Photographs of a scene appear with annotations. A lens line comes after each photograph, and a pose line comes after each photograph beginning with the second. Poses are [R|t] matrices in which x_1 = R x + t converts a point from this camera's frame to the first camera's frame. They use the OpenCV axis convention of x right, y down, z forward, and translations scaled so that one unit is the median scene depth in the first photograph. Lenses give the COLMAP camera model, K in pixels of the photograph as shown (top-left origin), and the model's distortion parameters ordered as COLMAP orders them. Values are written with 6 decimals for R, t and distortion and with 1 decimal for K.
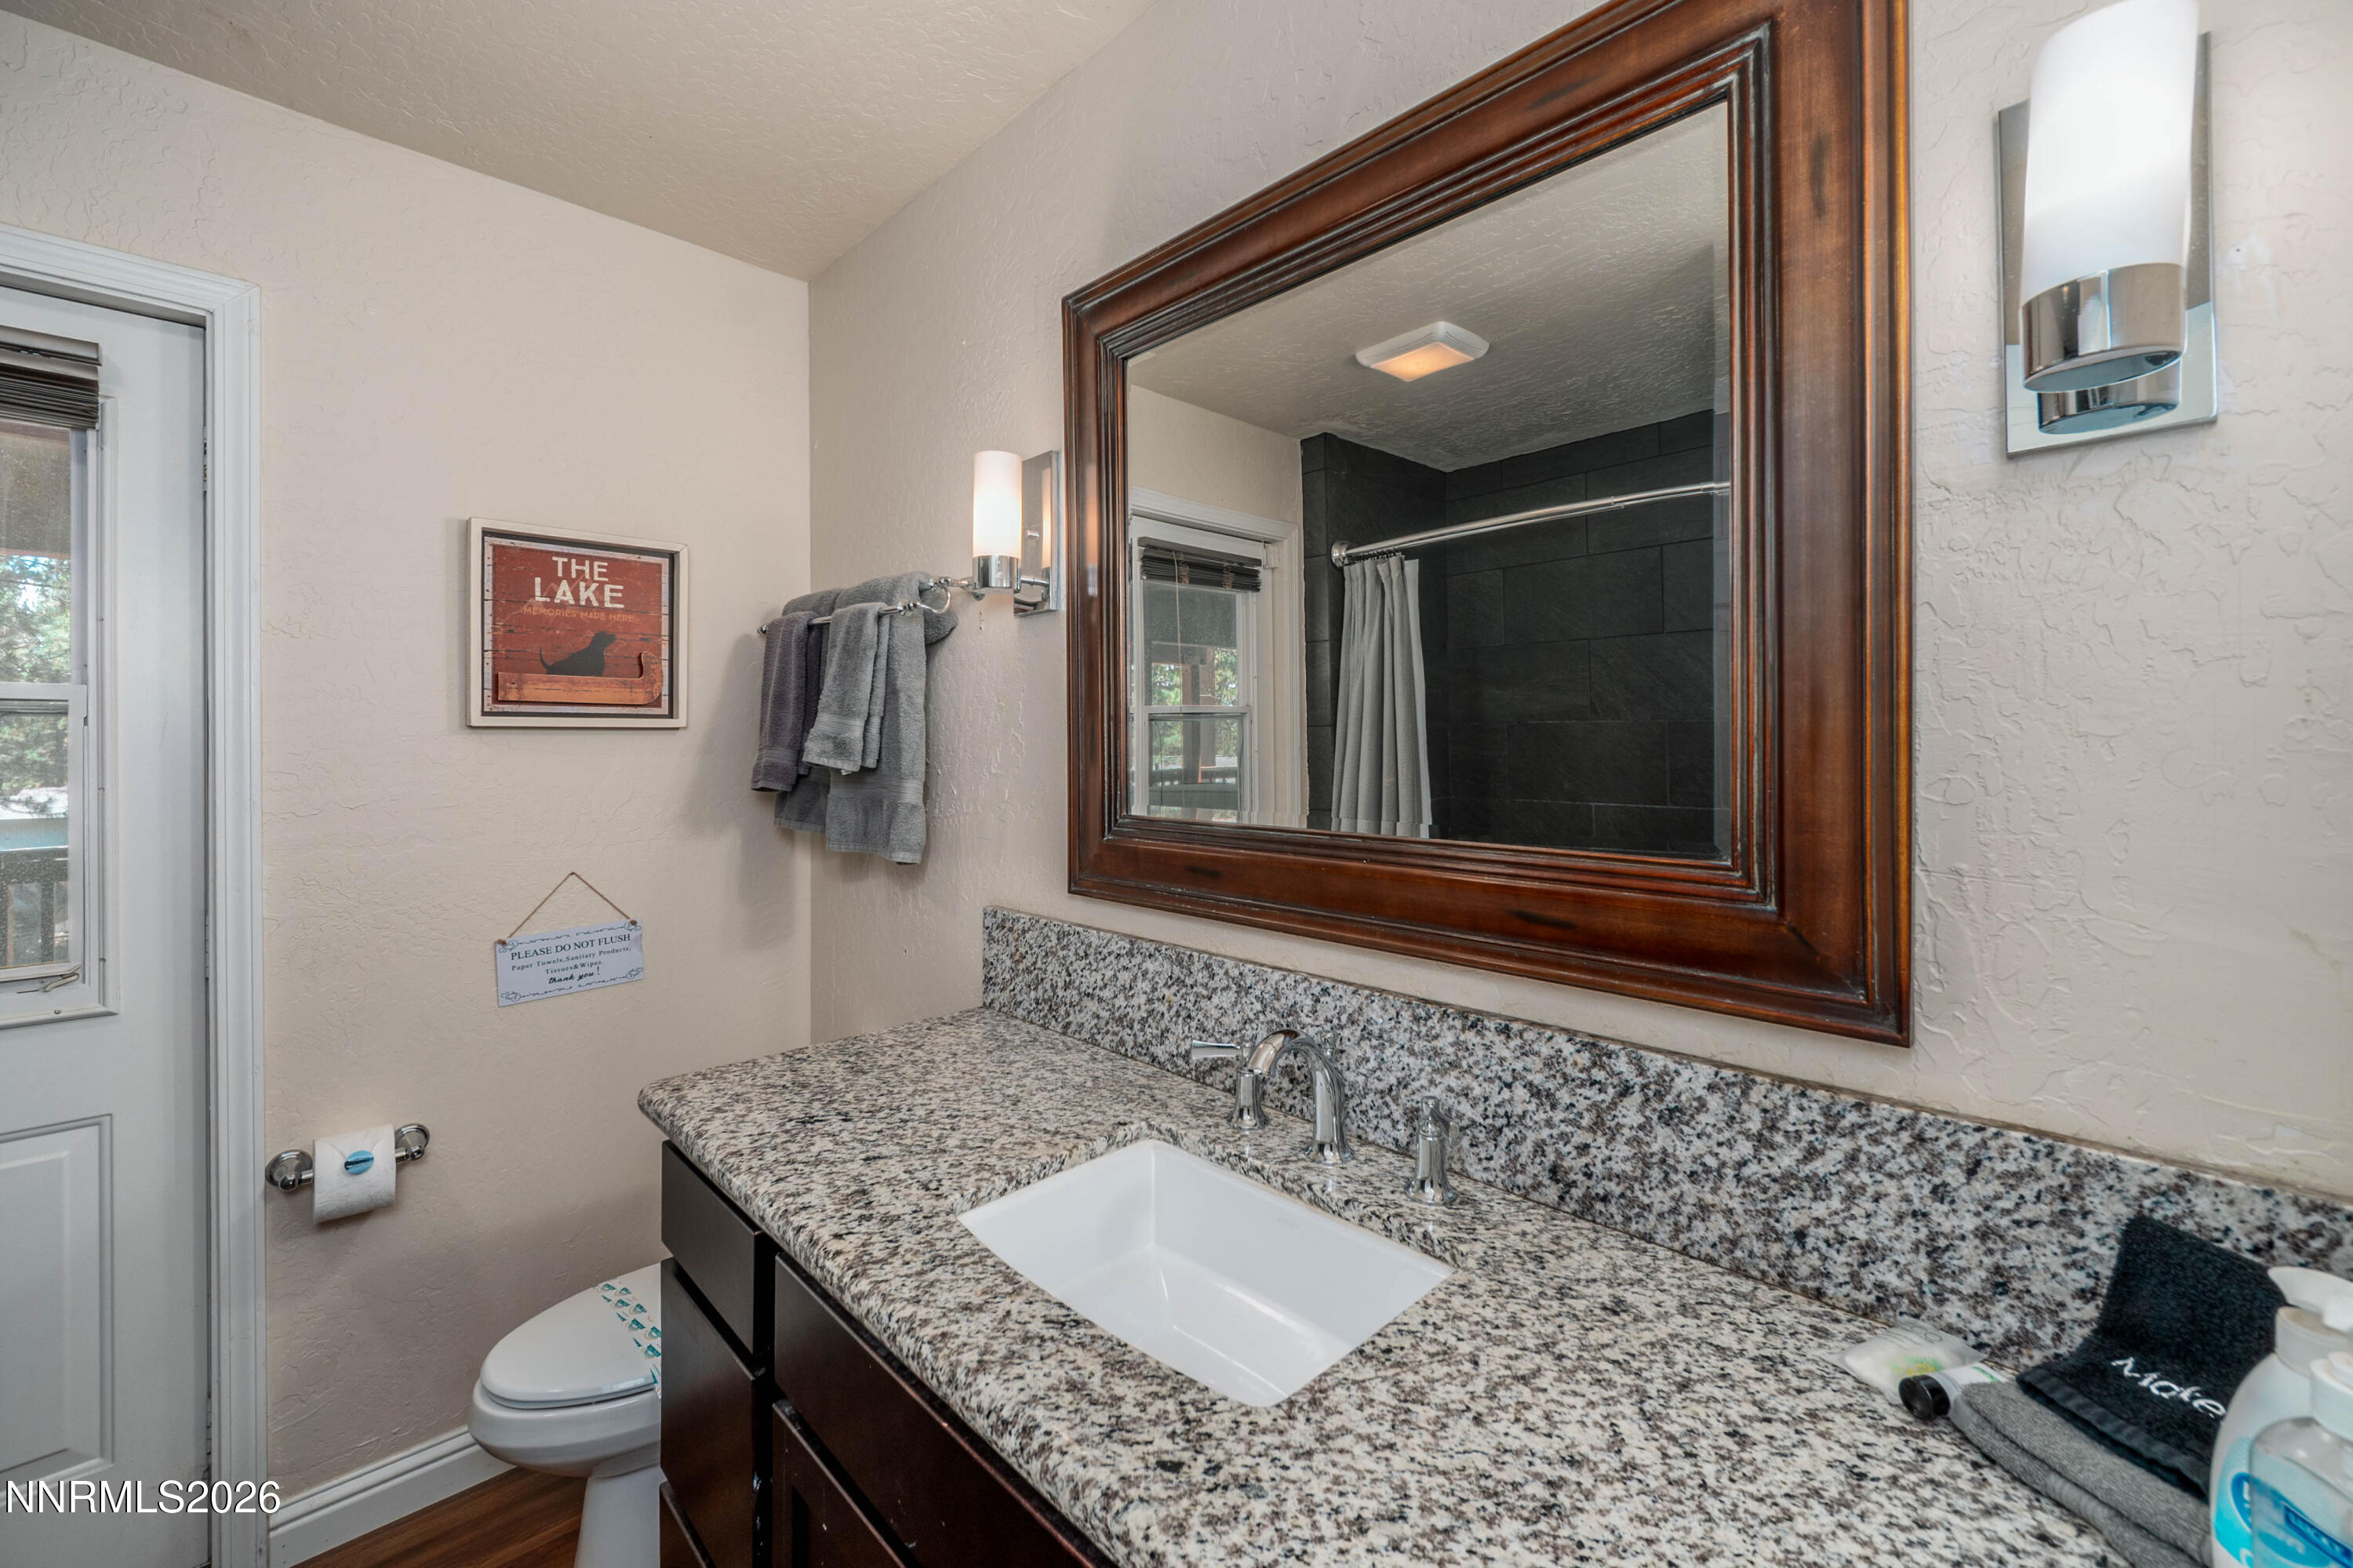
lens RADIAL K [[950.9, 0, 1176.2], [0, 950.9, 753.3], [0, 0, 1]] dist [0.001045, -0.002629]
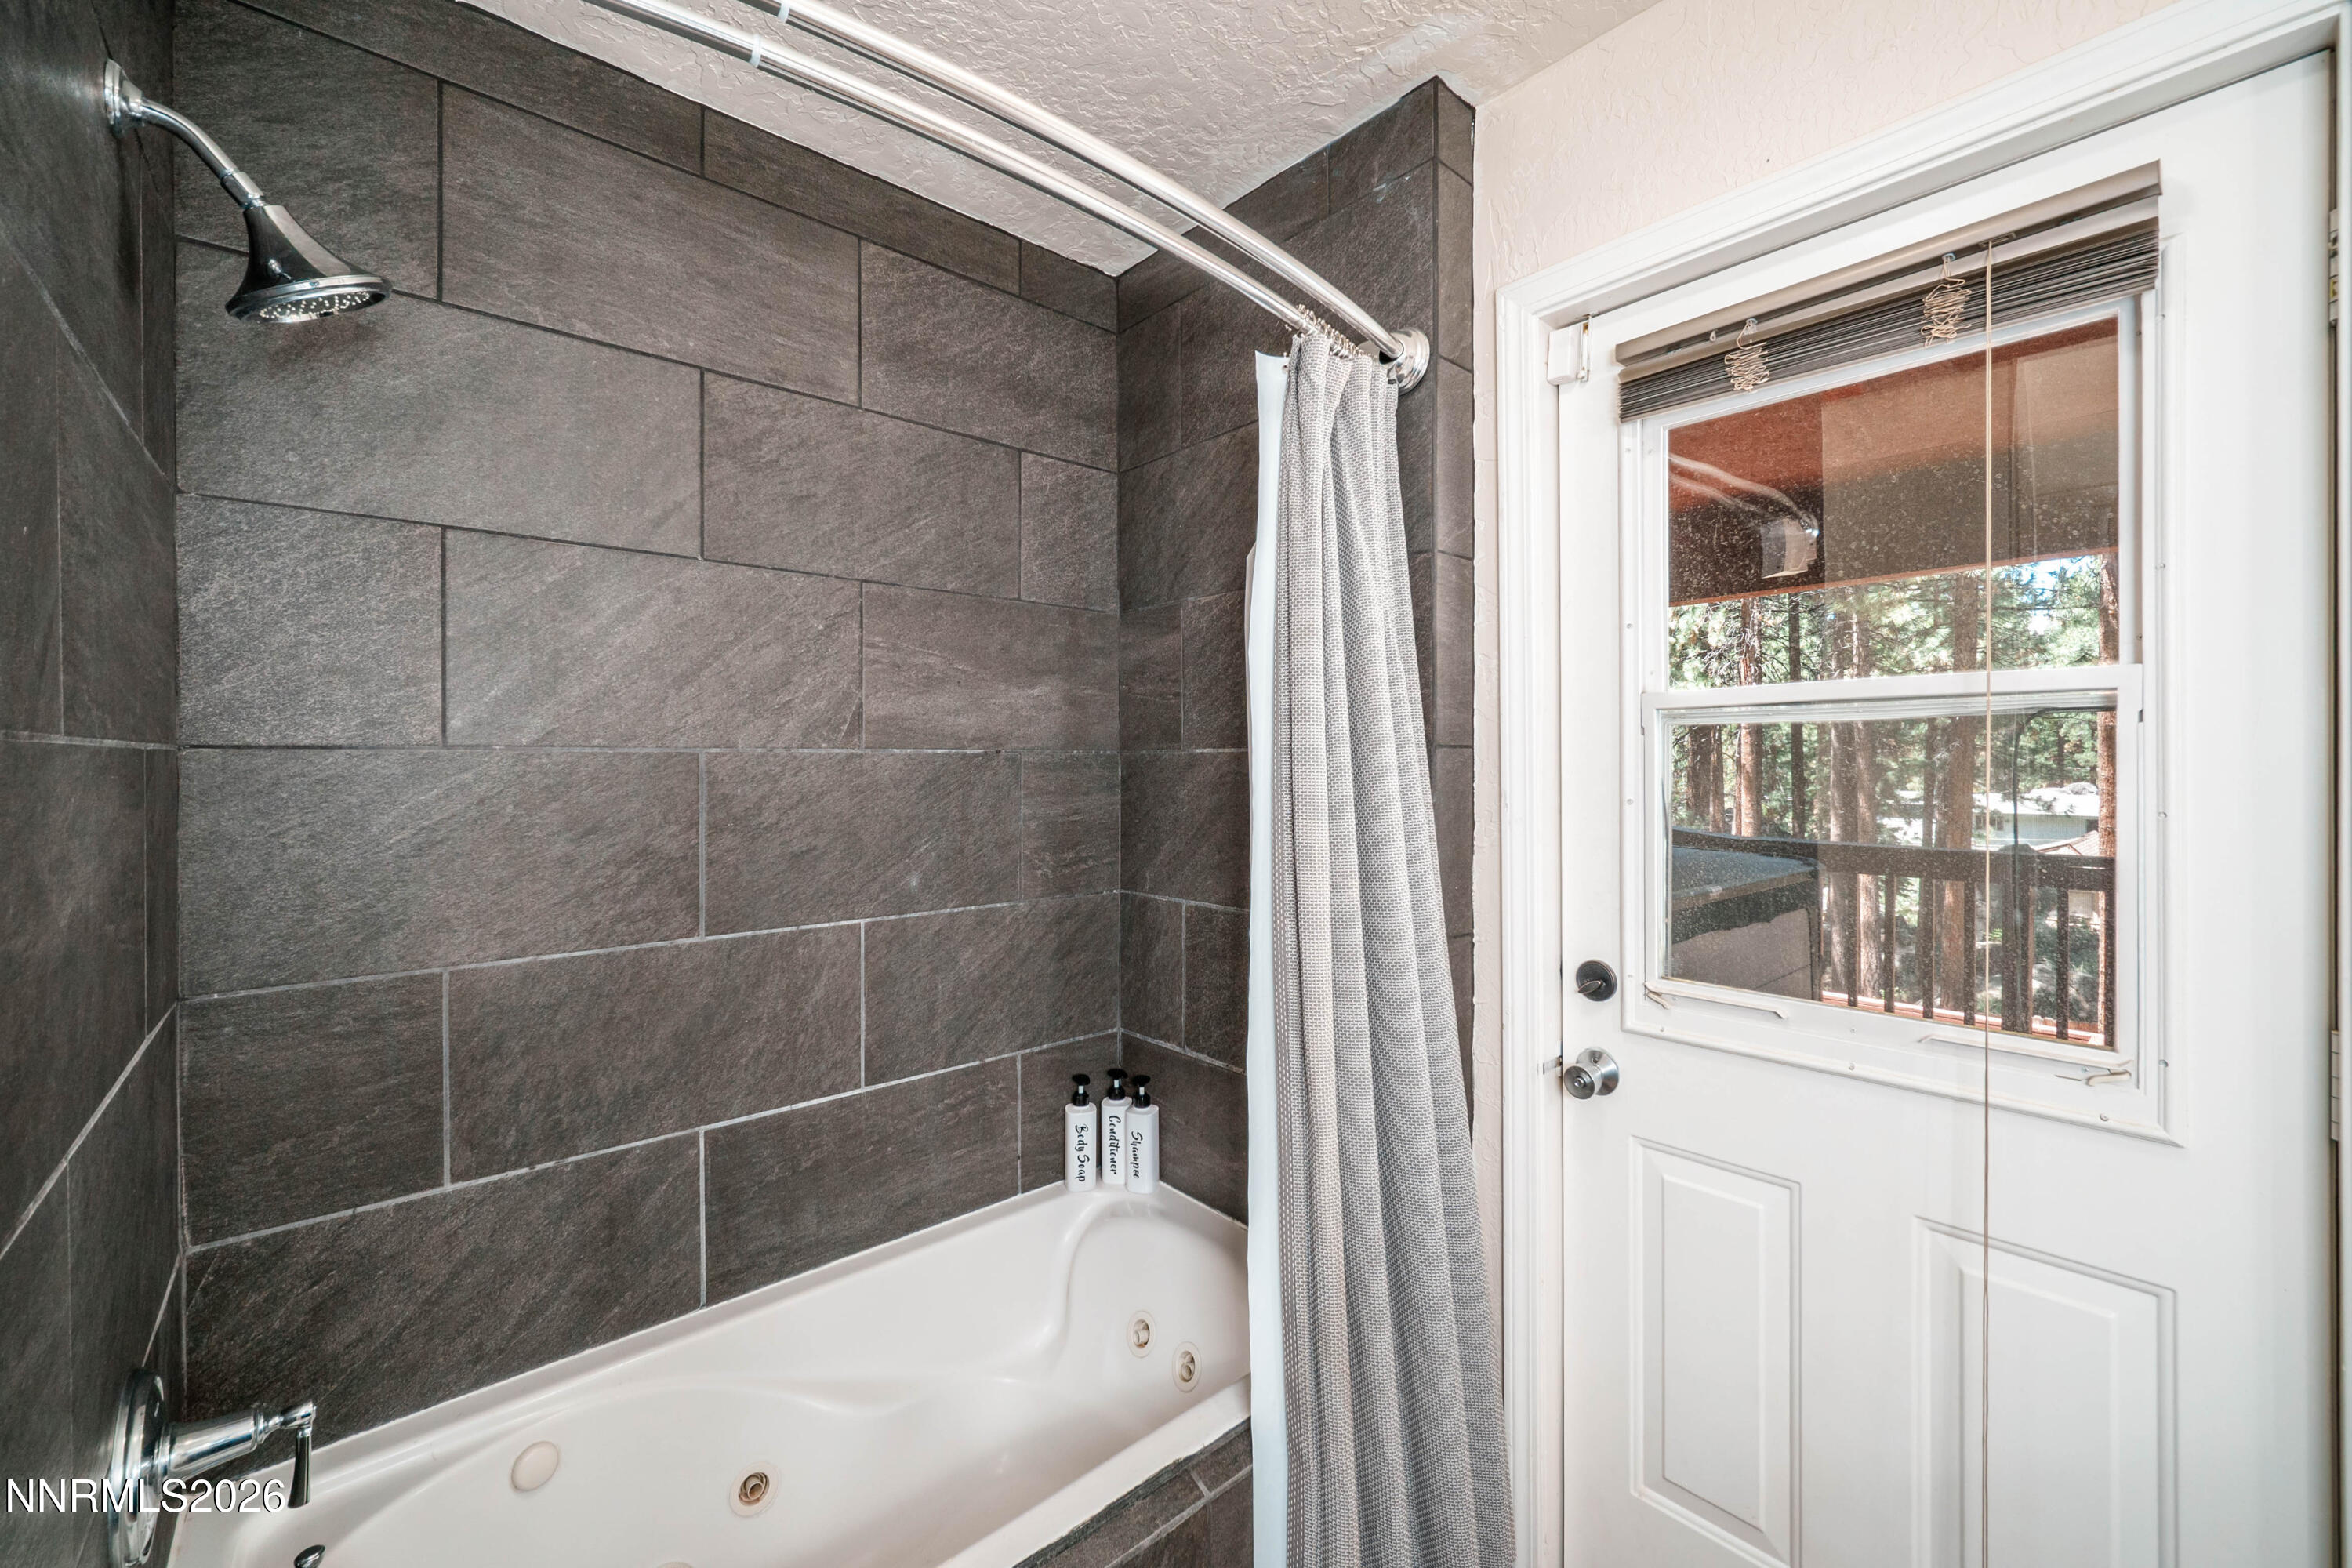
lens RADIAL K [[950.5, 0, 1175.7], [0, 950.5, 753.3], [0, 0, 1]] dist [0.001045, -0.002629]
pose [[-0.047103, -0.001604, -0.998889, -0.414068], [-0.003442, 0.999993, -0.001443, -0.001849], [0.998884, 0.003370, -0.047108, 0.318047]]
